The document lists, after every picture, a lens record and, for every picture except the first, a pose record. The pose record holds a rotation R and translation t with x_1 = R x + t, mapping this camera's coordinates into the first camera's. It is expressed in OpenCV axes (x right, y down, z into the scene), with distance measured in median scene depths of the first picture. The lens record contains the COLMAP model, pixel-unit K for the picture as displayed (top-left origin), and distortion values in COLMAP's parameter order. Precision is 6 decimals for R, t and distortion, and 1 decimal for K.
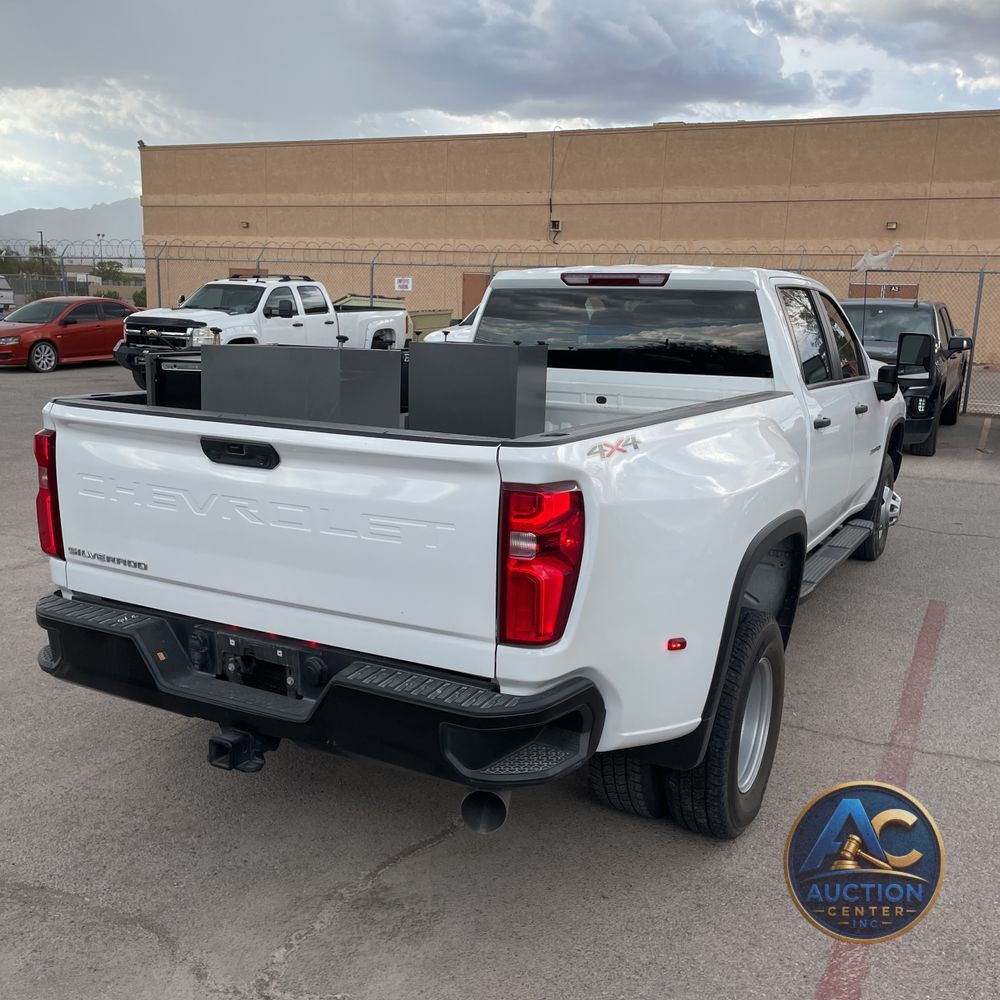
lens RADIAL K [[1014.4, 0, 501.2], [0, 1014.4, 513.4], [0, 0, 1]] dist [0.105282, -0.156571]
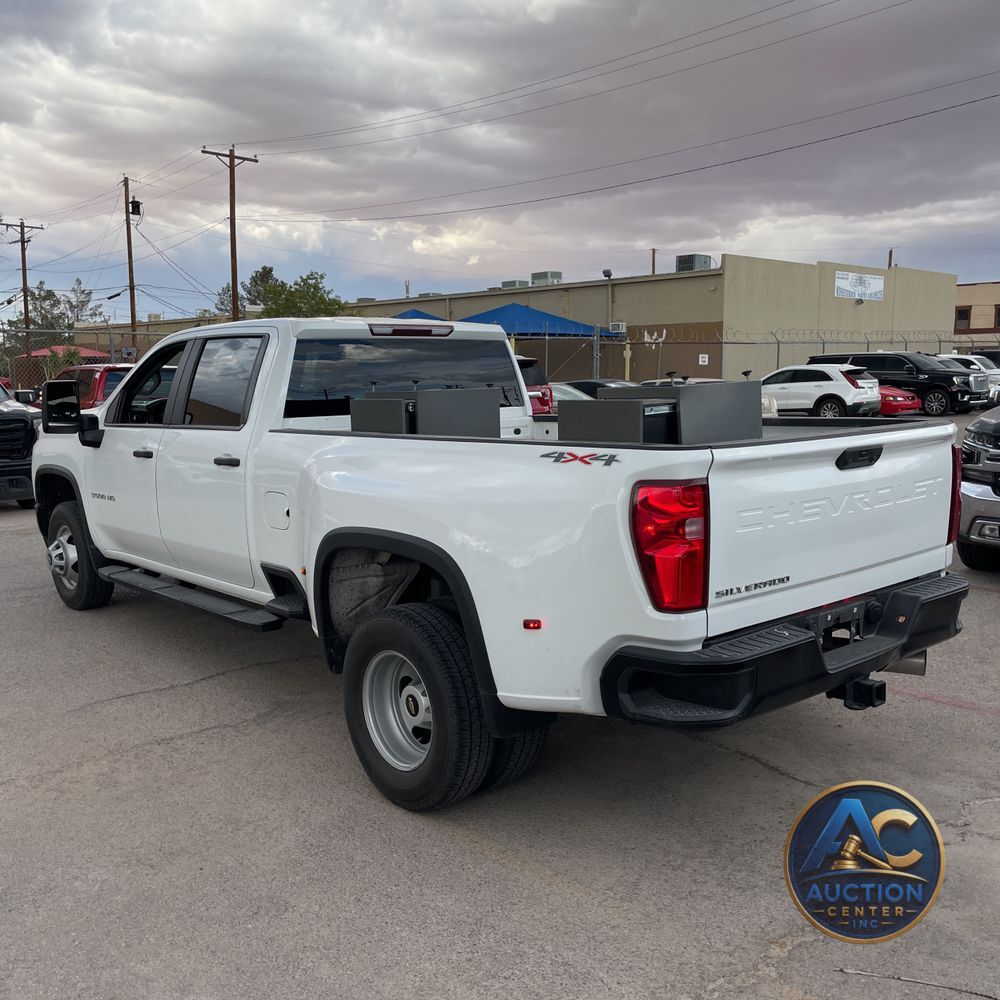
lens RADIAL K [[1014.4, 0, 501.2], [0, 1014.4, 513.4], [0, 0, 1]] dist [0.105282, -0.156571]
pose [[0.351225, -0.161094, 0.922329, -1.176035], [0.211896, 0.973205, 0.089289, -0.146501], [-0.911999, 0.164077, 0.375949, 0.680669]]
